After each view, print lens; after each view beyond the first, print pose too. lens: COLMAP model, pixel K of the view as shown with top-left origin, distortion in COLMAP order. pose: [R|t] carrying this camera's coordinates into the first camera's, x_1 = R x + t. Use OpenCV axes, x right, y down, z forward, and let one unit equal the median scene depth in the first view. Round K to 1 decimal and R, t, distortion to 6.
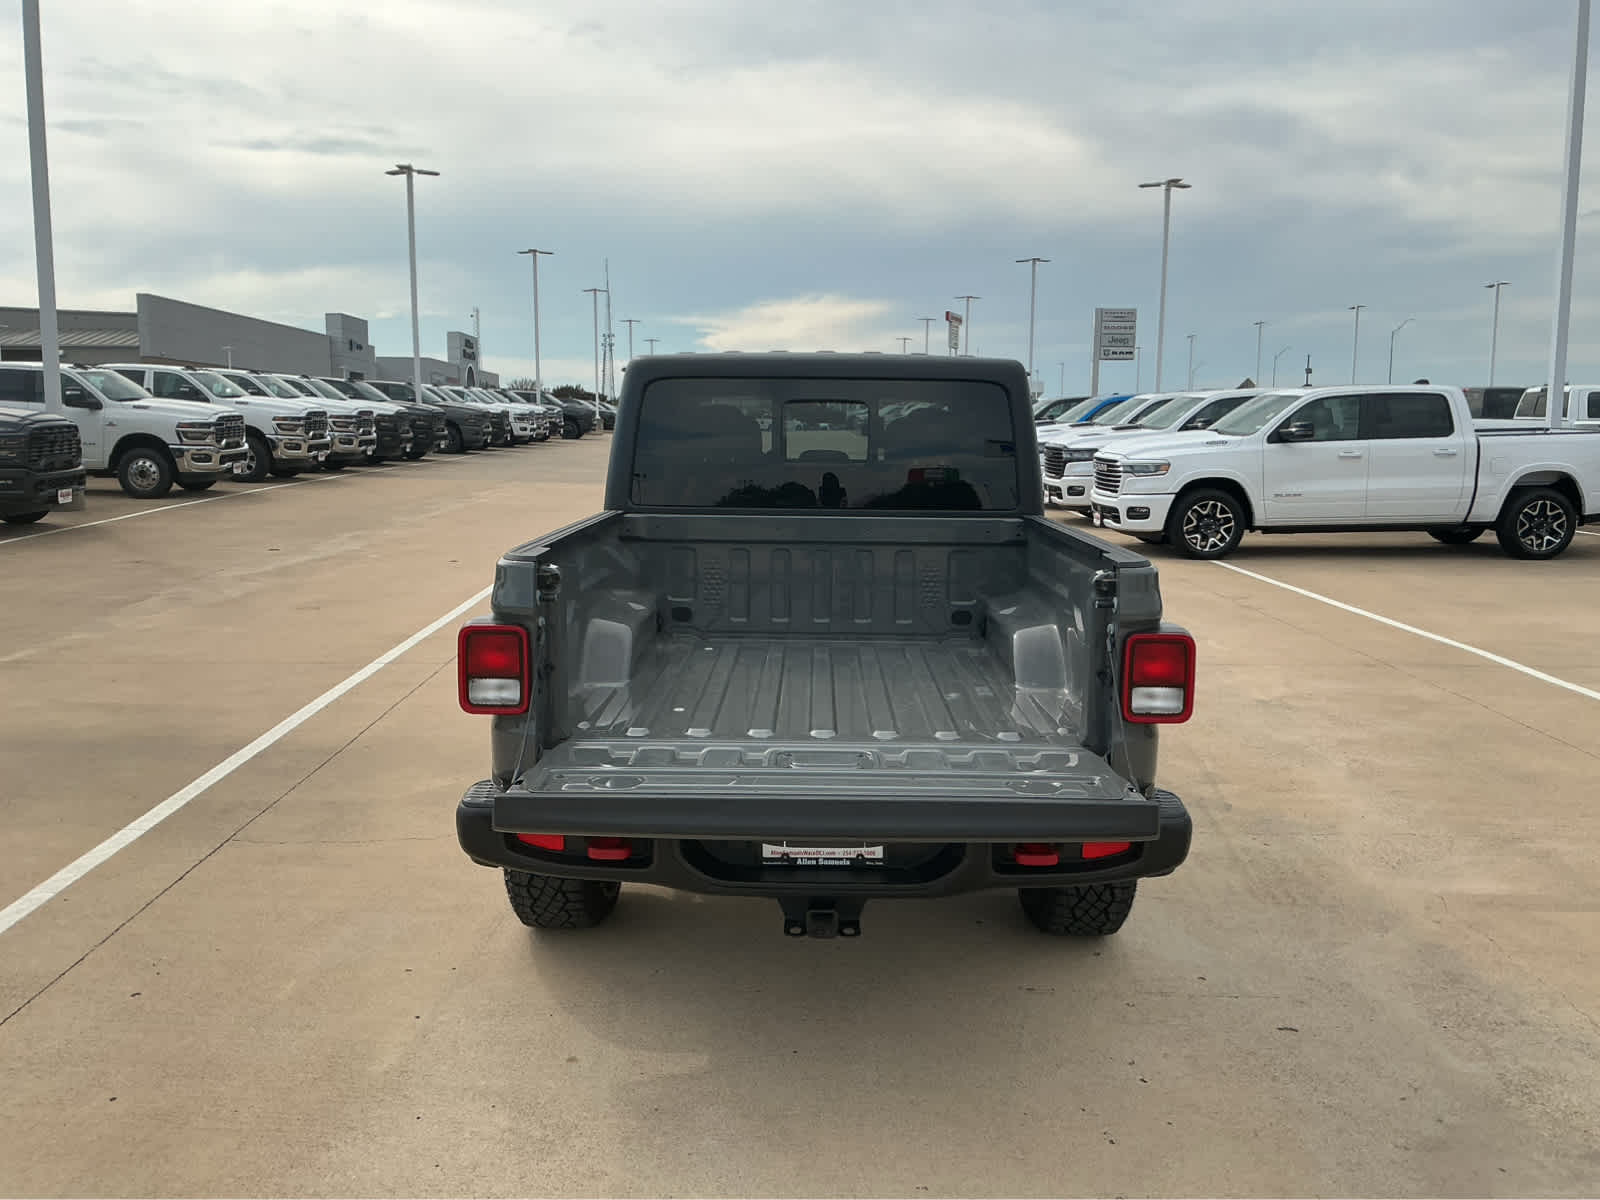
lens RADIAL K [[1314.7, 0, 800.0], [0, 1314.7, 600.0], [0, 0, 1]] dist [0.127558, -0.261410]
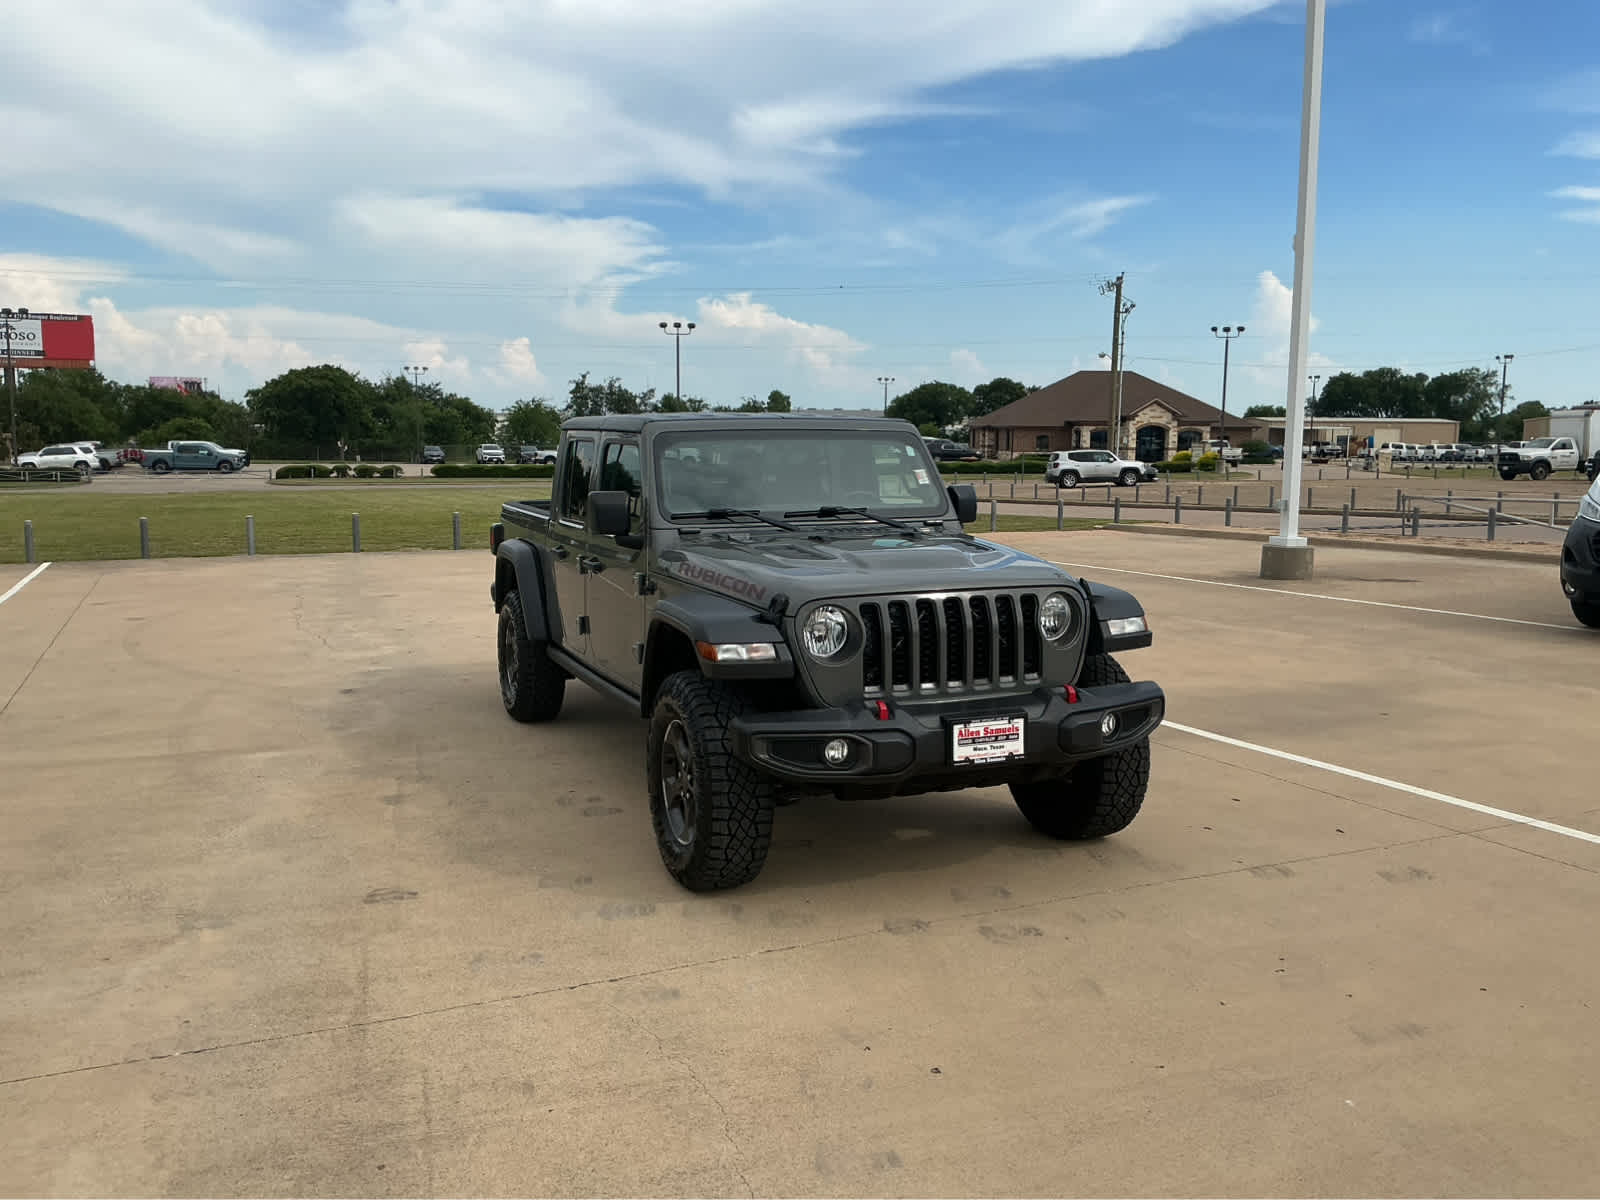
lens RADIAL K [[1314.7, 0, 800.0], [0, 1314.7, 600.0], [0, 0, 1]] dist [0.127558, -0.261410]
pose [[-0.919353, 0.037774, -0.391617, 0.169442], [-0.060485, 0.969977, 0.235554, -0.113697], [0.388757, 0.240244, -0.889466, 0.810463]]
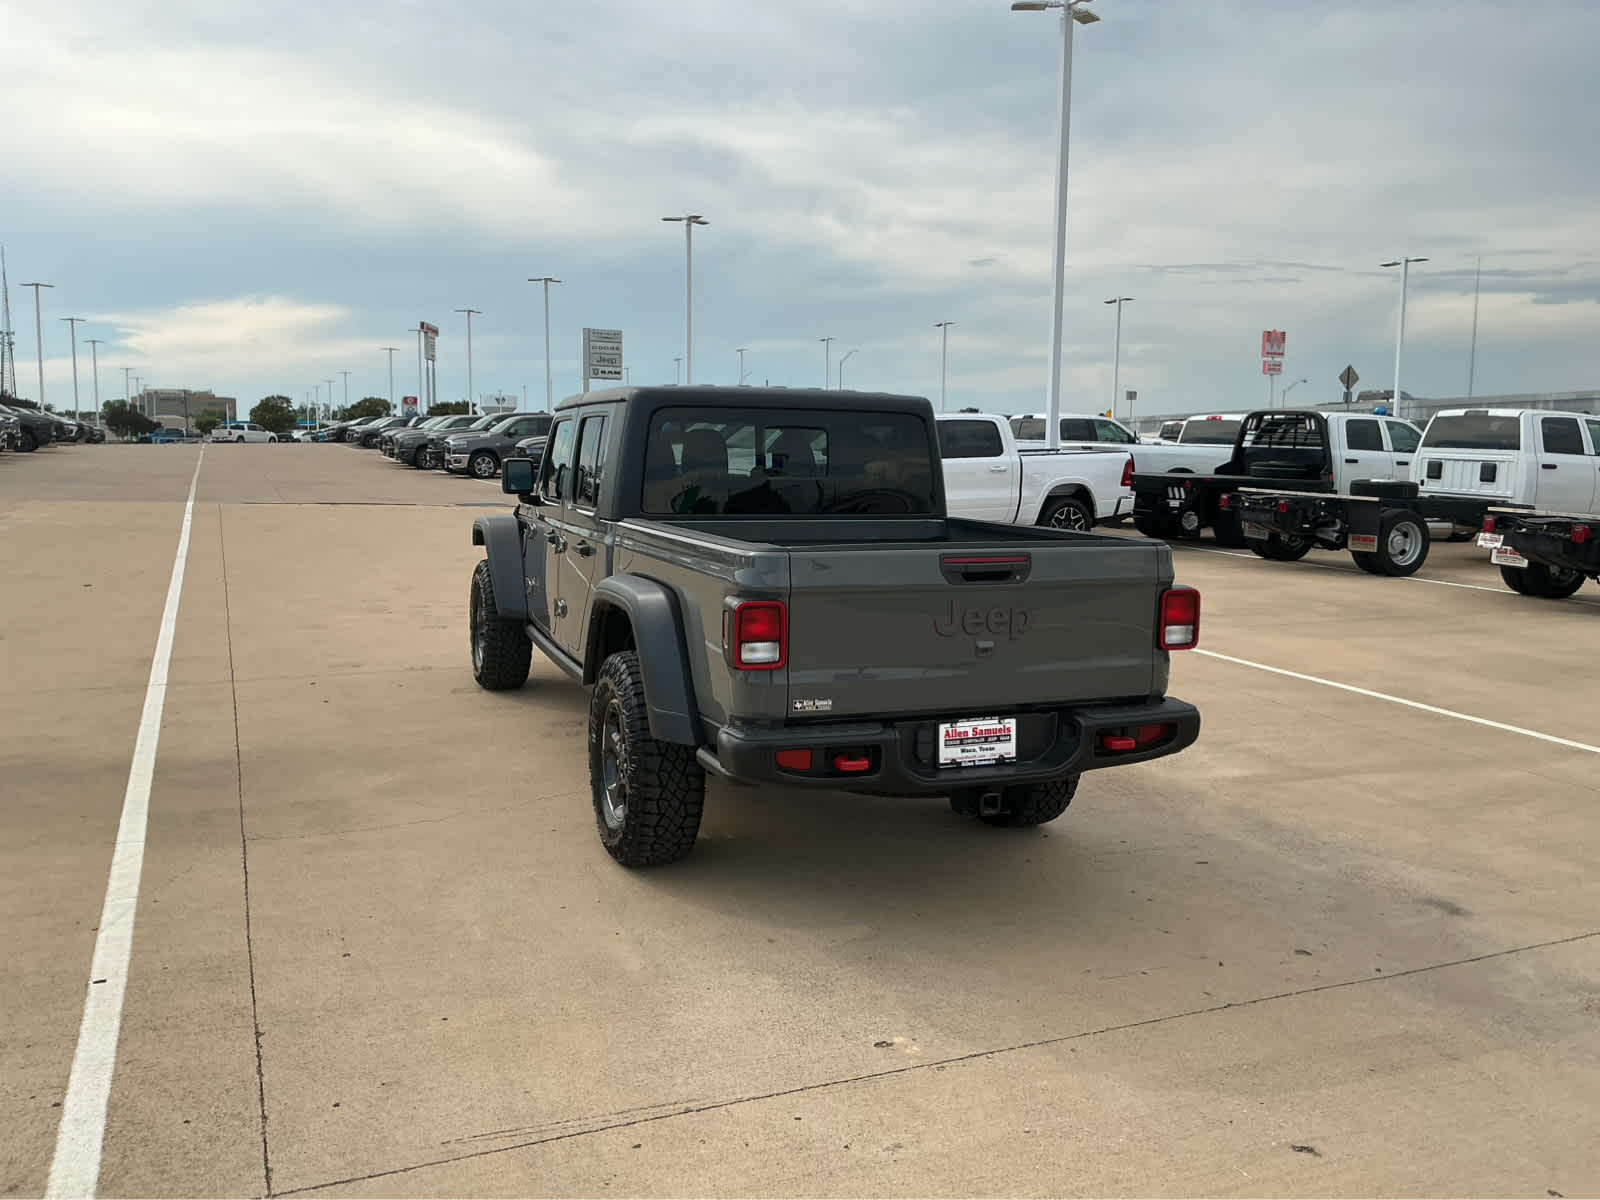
lens RADIAL K [[1314.7, 0, 800.0], [0, 1314.7, 600.0], [0, 0, 1]] dist [0.127558, -0.261410]
pose [[0.924728, -0.038851, 0.378641, -0.140608], [0.043262, 0.999059, -0.003145, 0.004887], [-0.378163, 0.019289, 0.925538, -0.045654]]
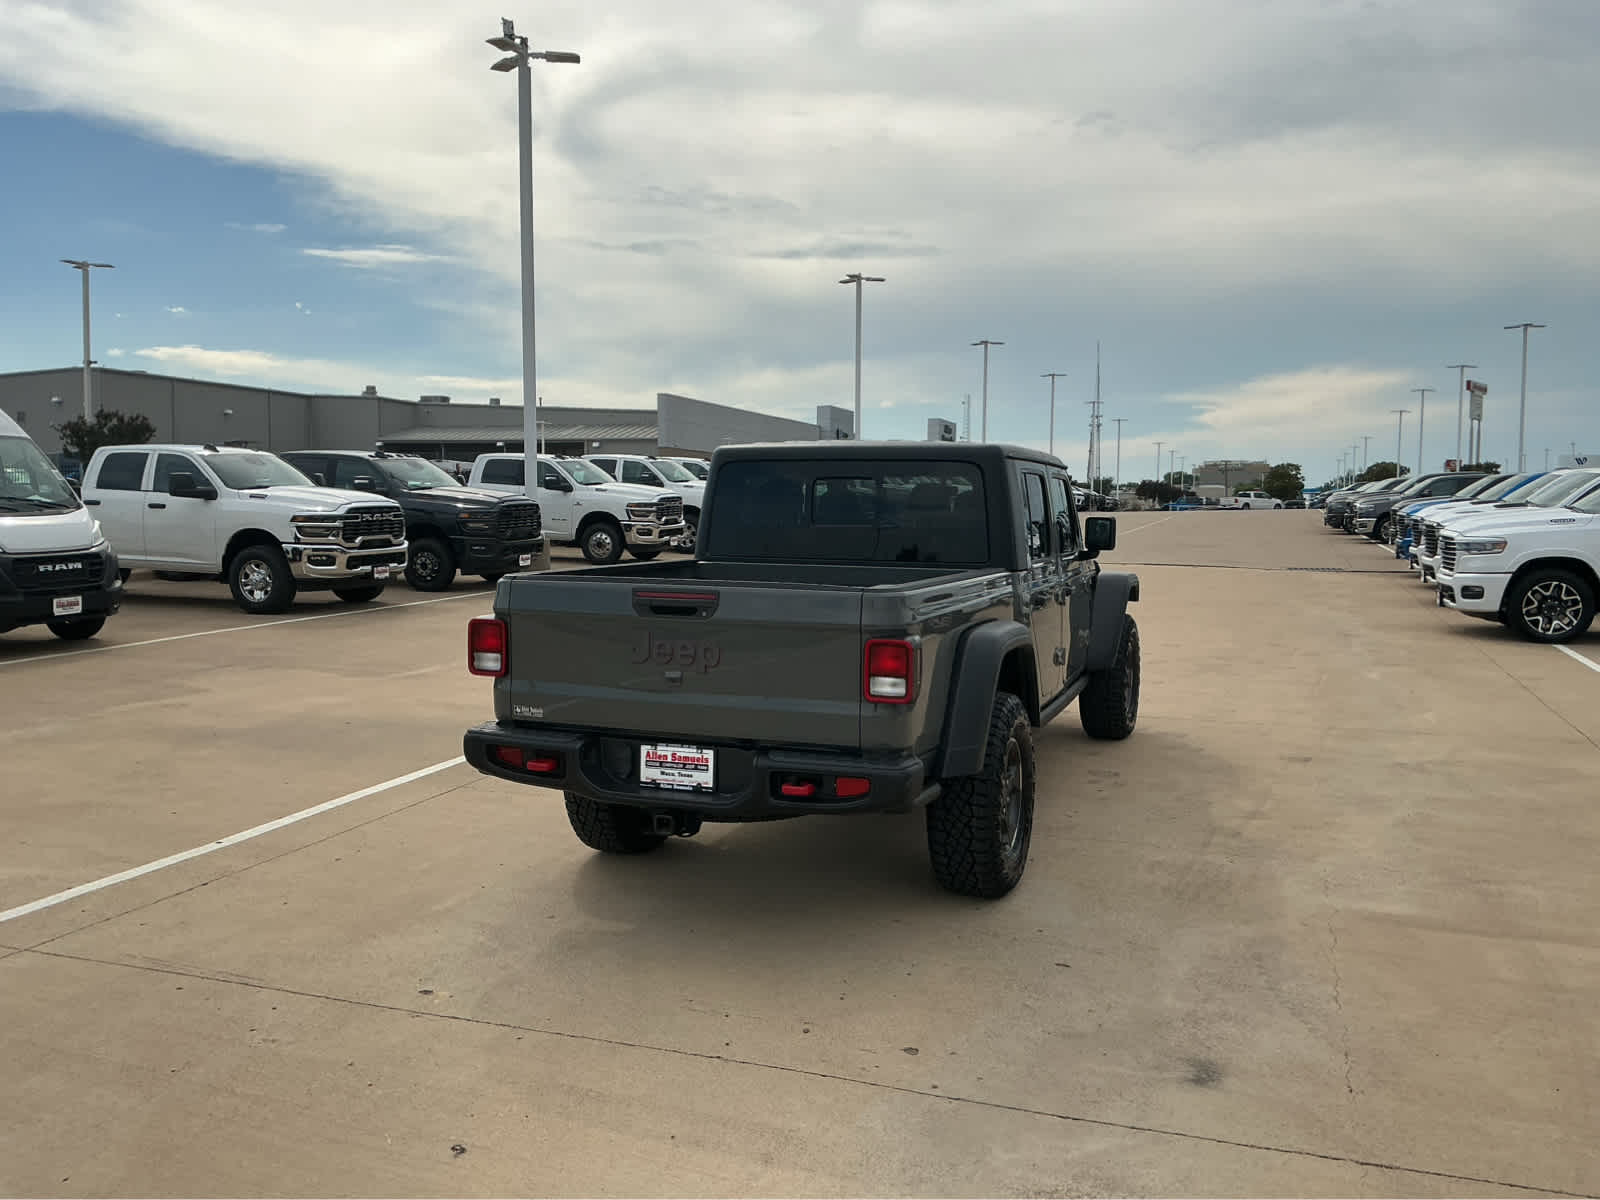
lens RADIAL K [[1314.7, 0, 800.0], [0, 1314.7, 600.0], [0, 0, 1]] dist [0.127558, -0.261410]
pose [[0.935230, 0.025633, -0.353111, 0.137748], [-0.046926, 0.997551, -0.051871, 0.012512], [0.350917, 0.065082, 0.934142, -0.071424]]
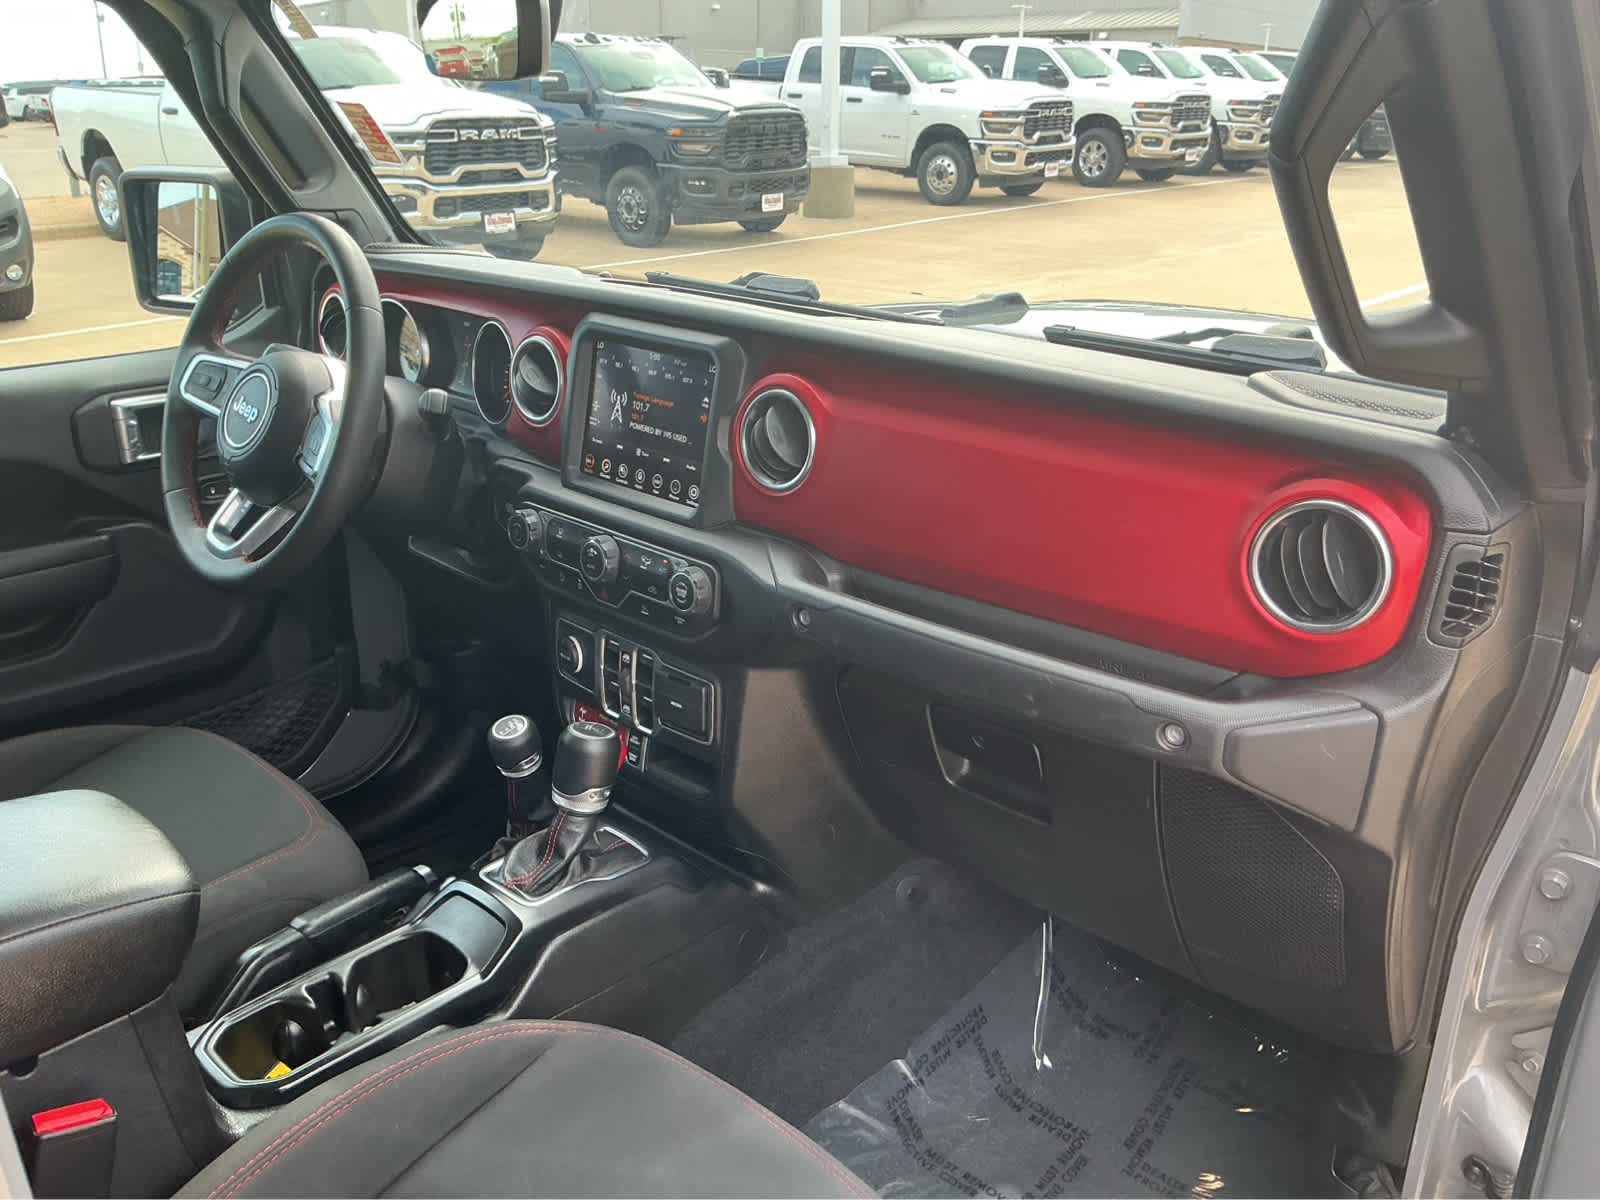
lens RADIAL K [[1314.7, 0, 800.0], [0, 1314.7, 600.0], [0, 0, 1]] dist [0.127558, -0.261410]
pose [[0.731202, 0.237103, -0.639629, 0.068547], [-0.092679, 0.963486, 0.251206, -0.050369], [0.675836, -0.124402, 0.726478, 0.383461]]
